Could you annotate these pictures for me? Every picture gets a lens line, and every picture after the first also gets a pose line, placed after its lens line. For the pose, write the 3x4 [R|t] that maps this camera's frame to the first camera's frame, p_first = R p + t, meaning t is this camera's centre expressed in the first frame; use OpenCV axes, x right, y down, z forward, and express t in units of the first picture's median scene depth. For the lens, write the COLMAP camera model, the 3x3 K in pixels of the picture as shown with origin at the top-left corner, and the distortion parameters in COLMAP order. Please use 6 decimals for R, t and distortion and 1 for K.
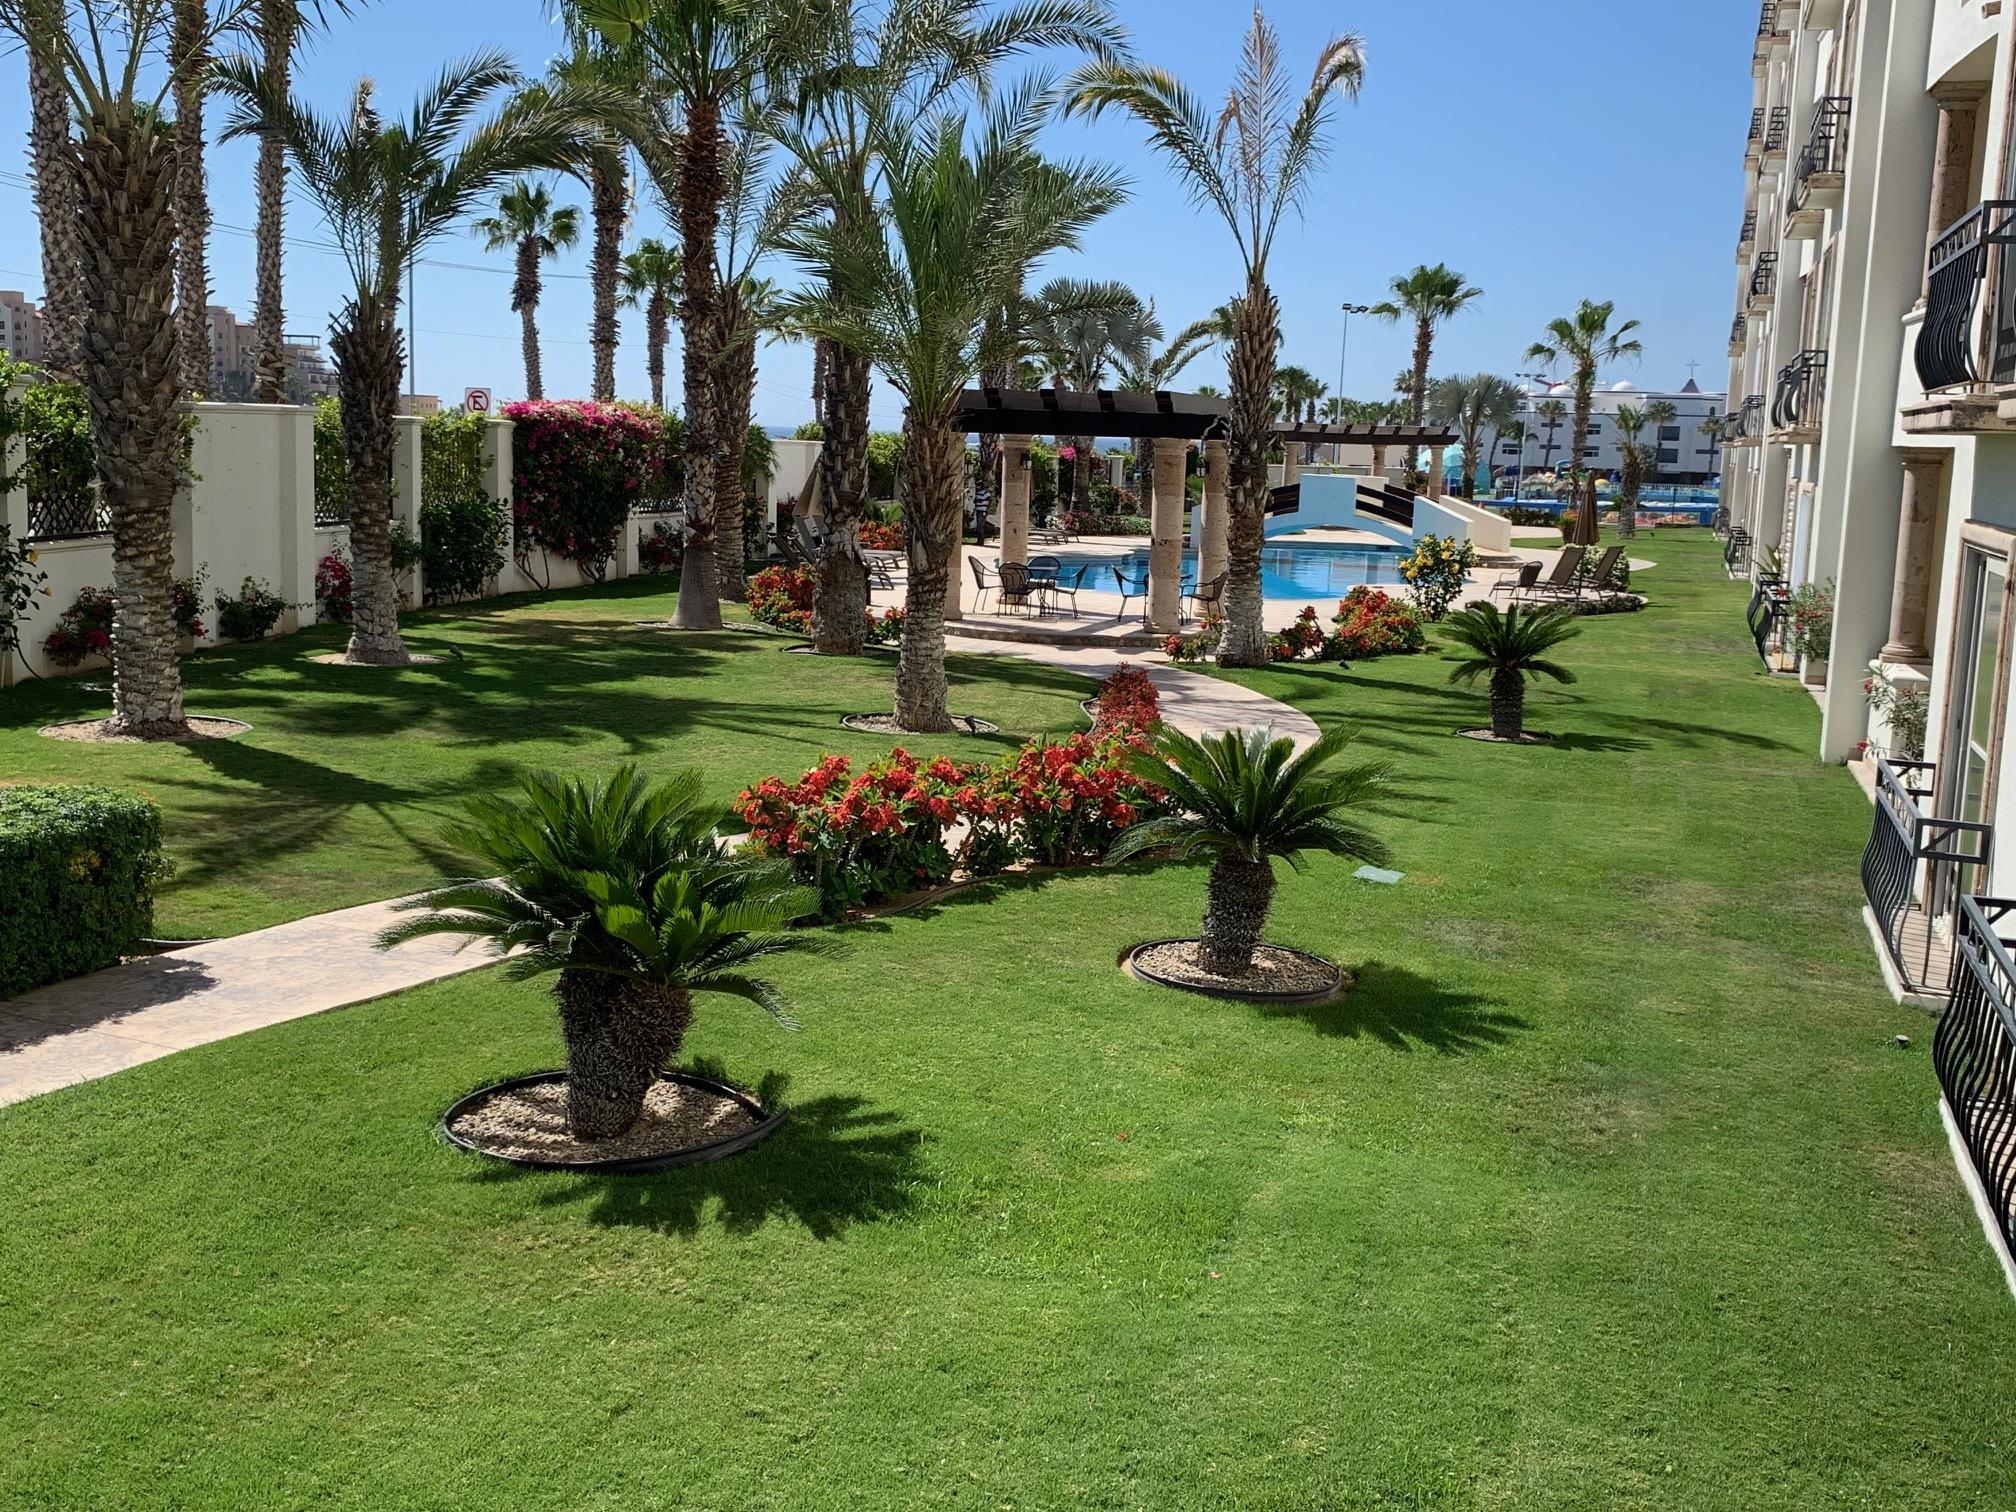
lens RADIAL K [[2075.4, 0, 1019.1], [0, 2075.4, 725.9], [0, 0, 1]] dist [0.119491, -0.213411]
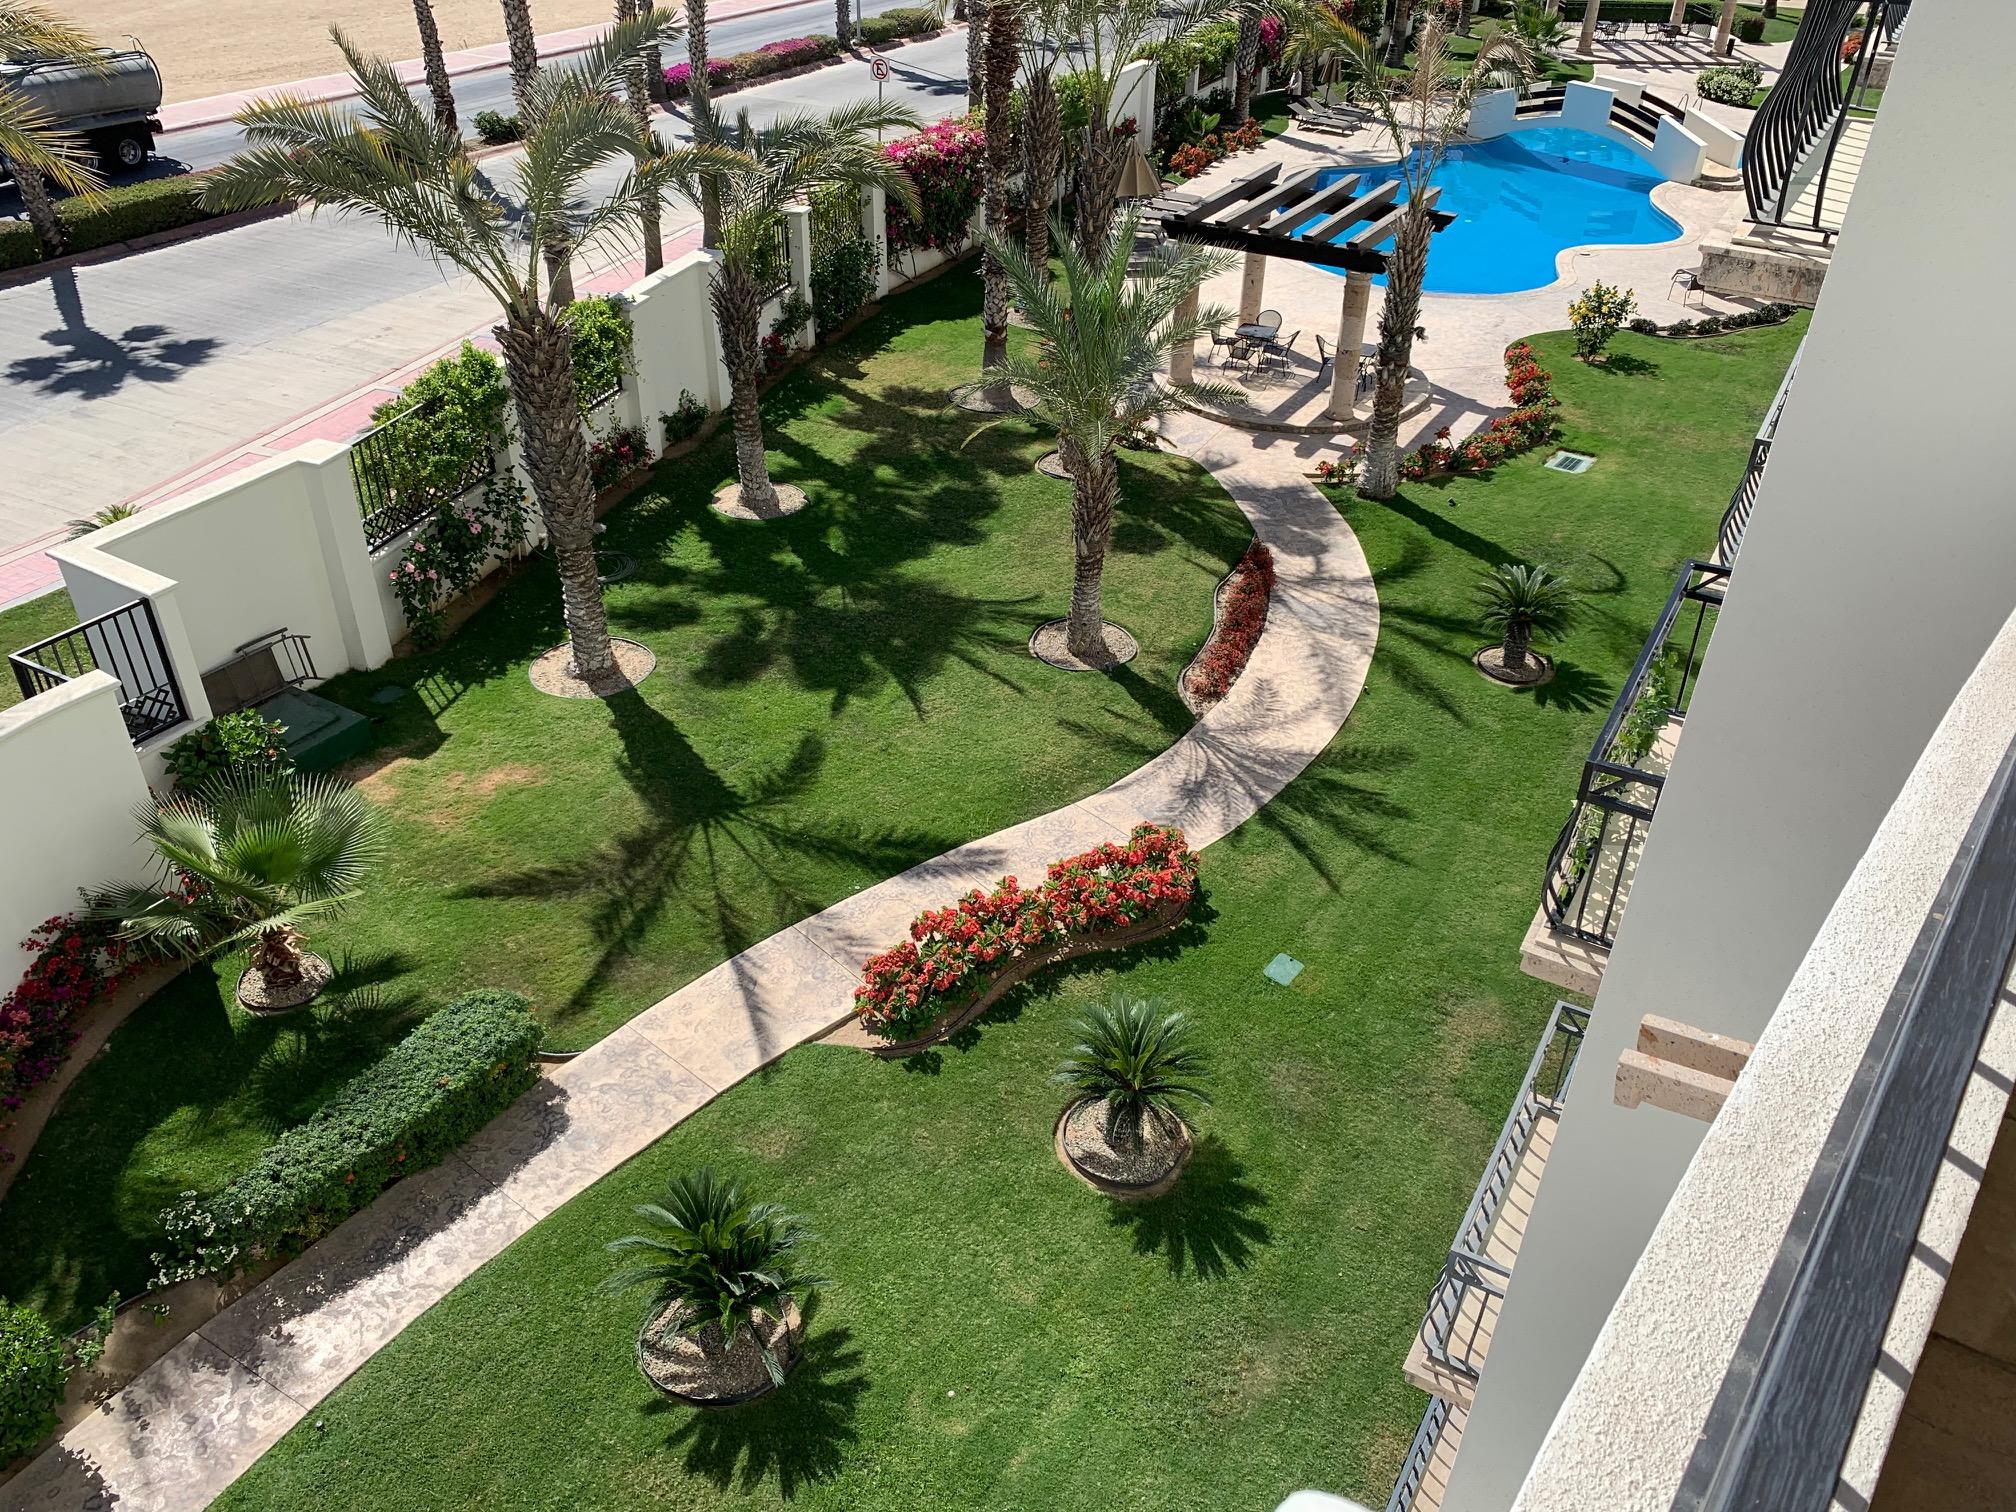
lens RADIAL K [[1540.2, 0, 1007.0], [0, 1540.2, 754.4], [0, 0, 1]] dist [0.108743, -0.196512]
pose [[0.972731, 0.112417, -0.202869, 0.109358], [-0.014931, 0.903221, 0.428917, -0.336024], [0.231453, -0.414192, 0.880270, -0.008141]]
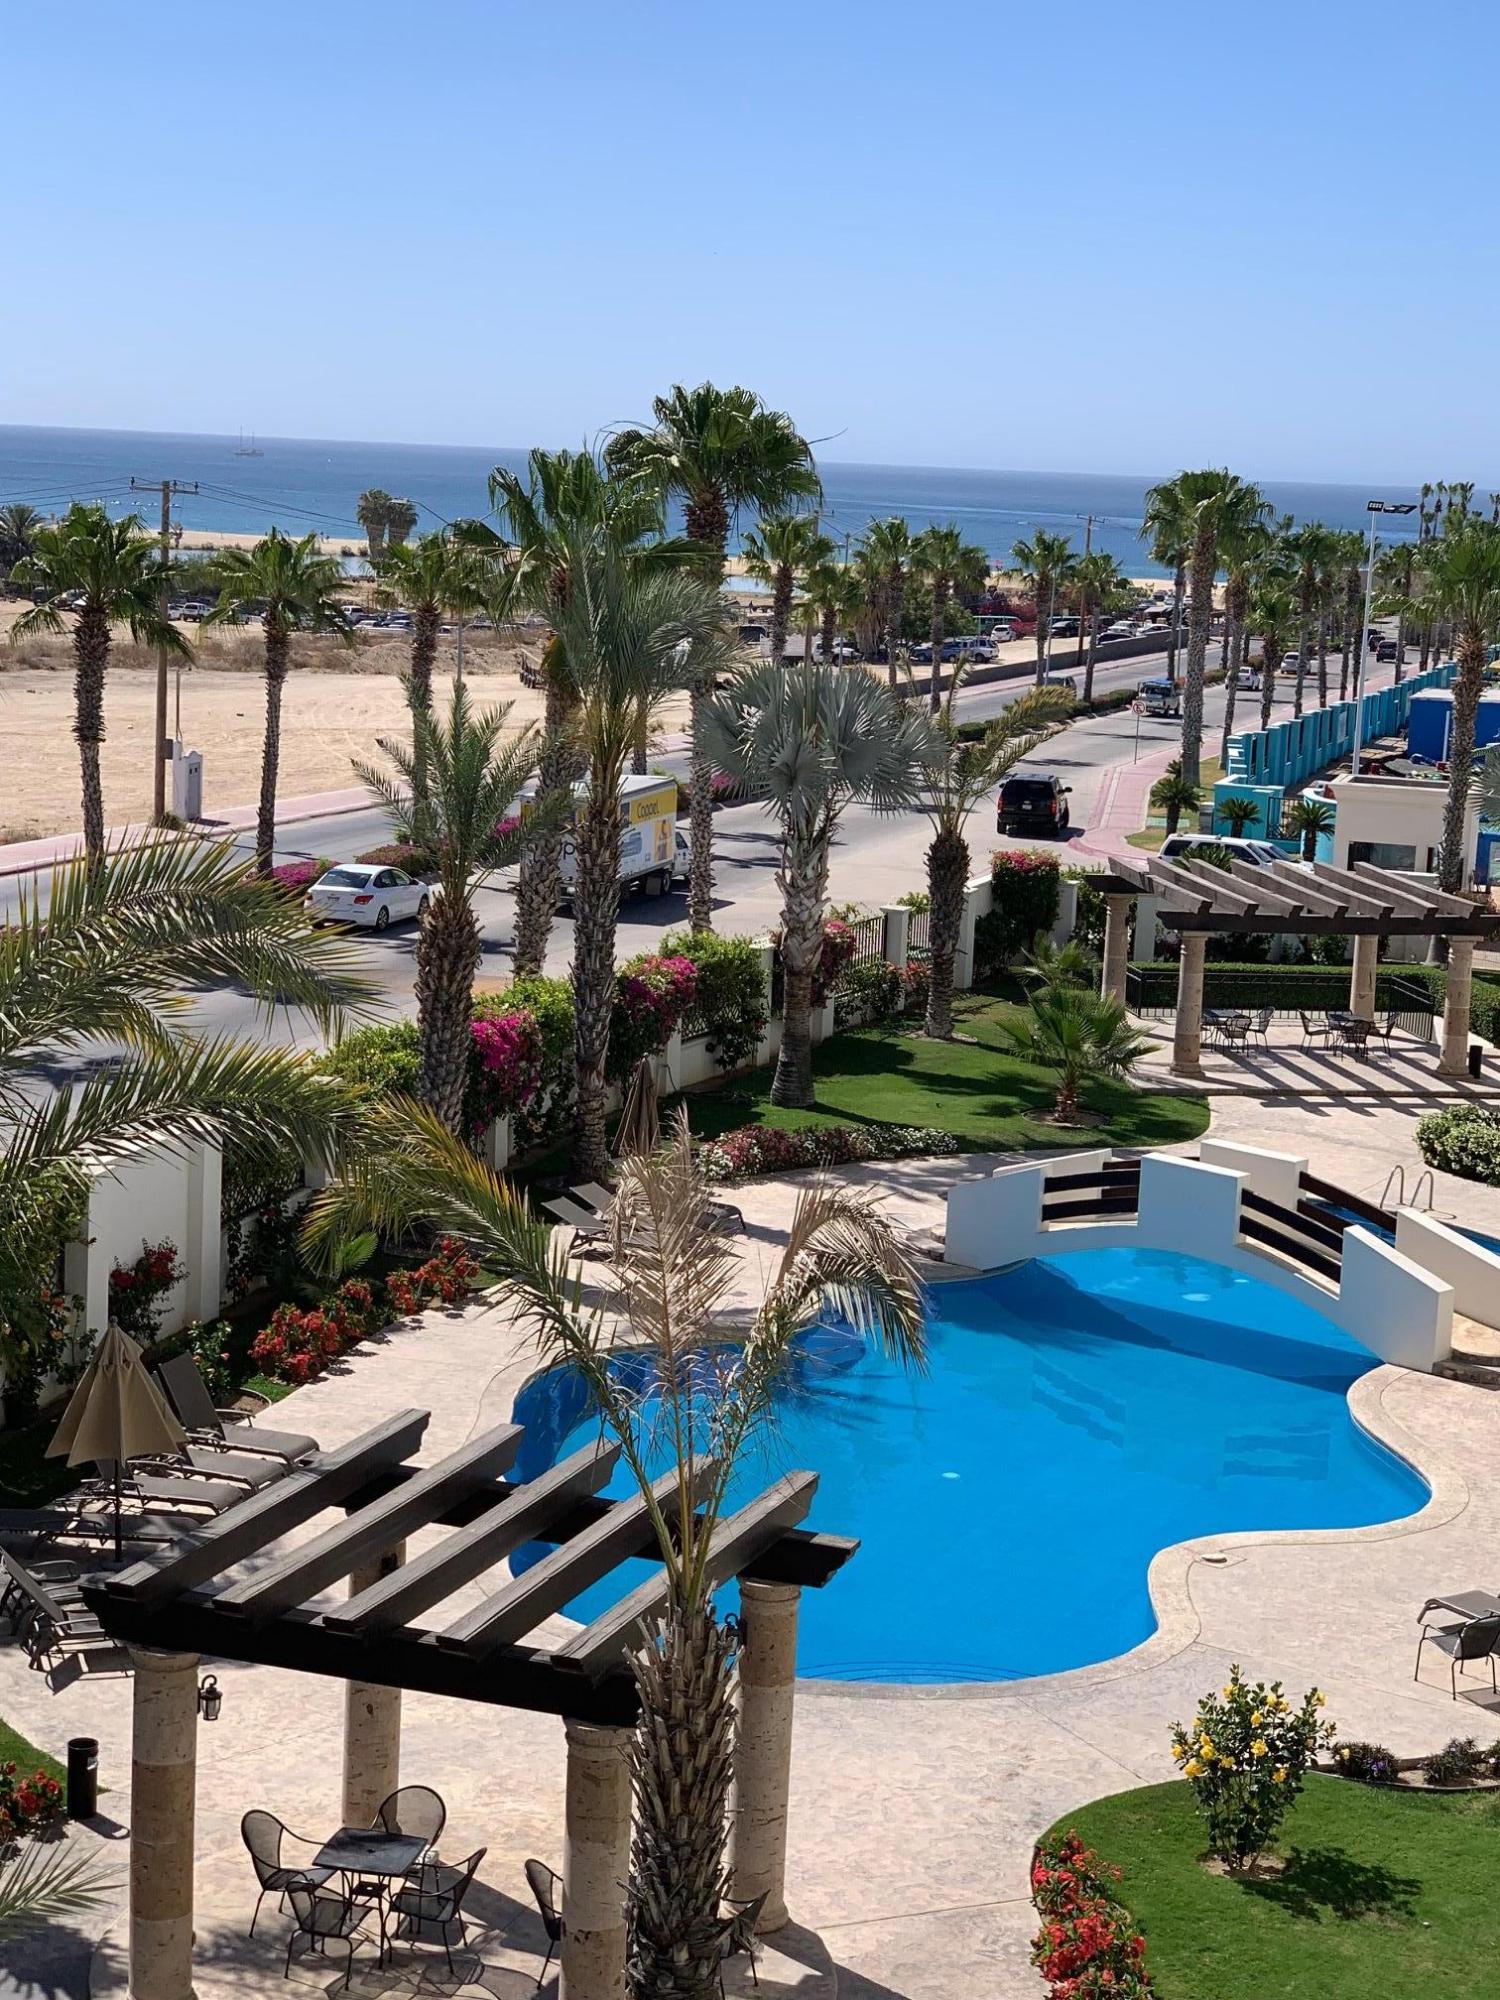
lens RADIAL K [[3436.5, 0, 759.4], [0, 3436.5, 983.2], [0, 0, 1]] dist [-0.126907, 2.127865]
pose [[0.998761, 0.014433, -0.047632, 0.175696], [-0.013964, 0.999851, 0.010182, -0.383149], [0.047771, -0.009505, 0.998813, 0.270587]]
